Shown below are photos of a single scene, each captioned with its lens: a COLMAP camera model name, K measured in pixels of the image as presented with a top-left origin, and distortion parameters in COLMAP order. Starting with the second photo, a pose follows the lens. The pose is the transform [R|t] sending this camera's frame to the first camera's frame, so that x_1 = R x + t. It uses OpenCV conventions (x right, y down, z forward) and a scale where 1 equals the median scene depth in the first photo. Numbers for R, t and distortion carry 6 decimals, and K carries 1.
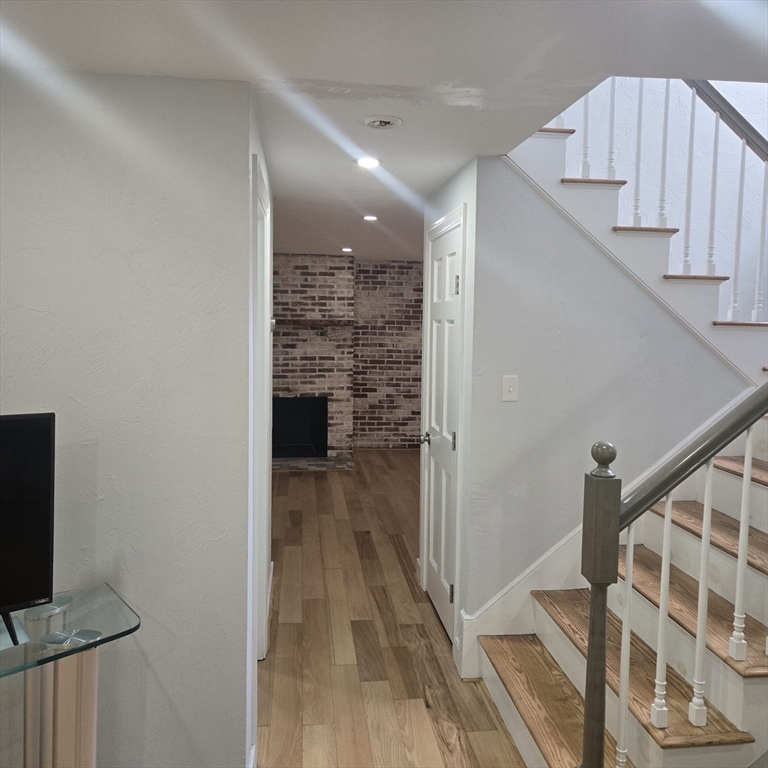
lens RADIAL K [[682.9, 0, 387.0], [0, 682.9, 382.9], [0, 0, 1]] dist [0.057263, -0.019951]
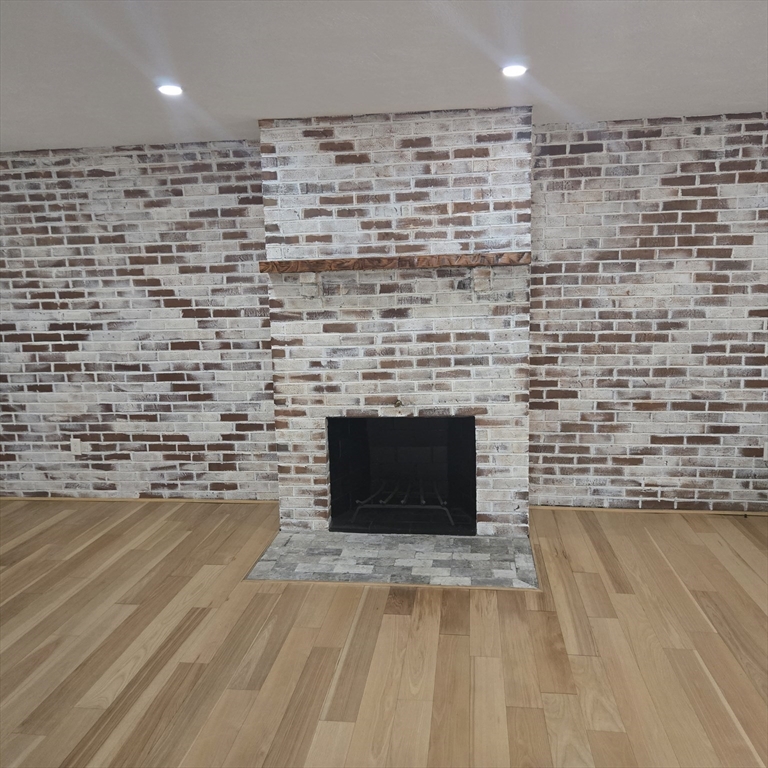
lens RADIAL K [[682.9, 0, 382.0], [0, 682.9, 390.7], [0, 0, 1]] dist [0.057263, -0.019951]
pose [[0.966837, 0.001736, -0.255389, -0.027085], [0.018394, 0.996907, 0.076412, -0.035551], [0.254731, -0.078575, 0.963814, 0.516734]]
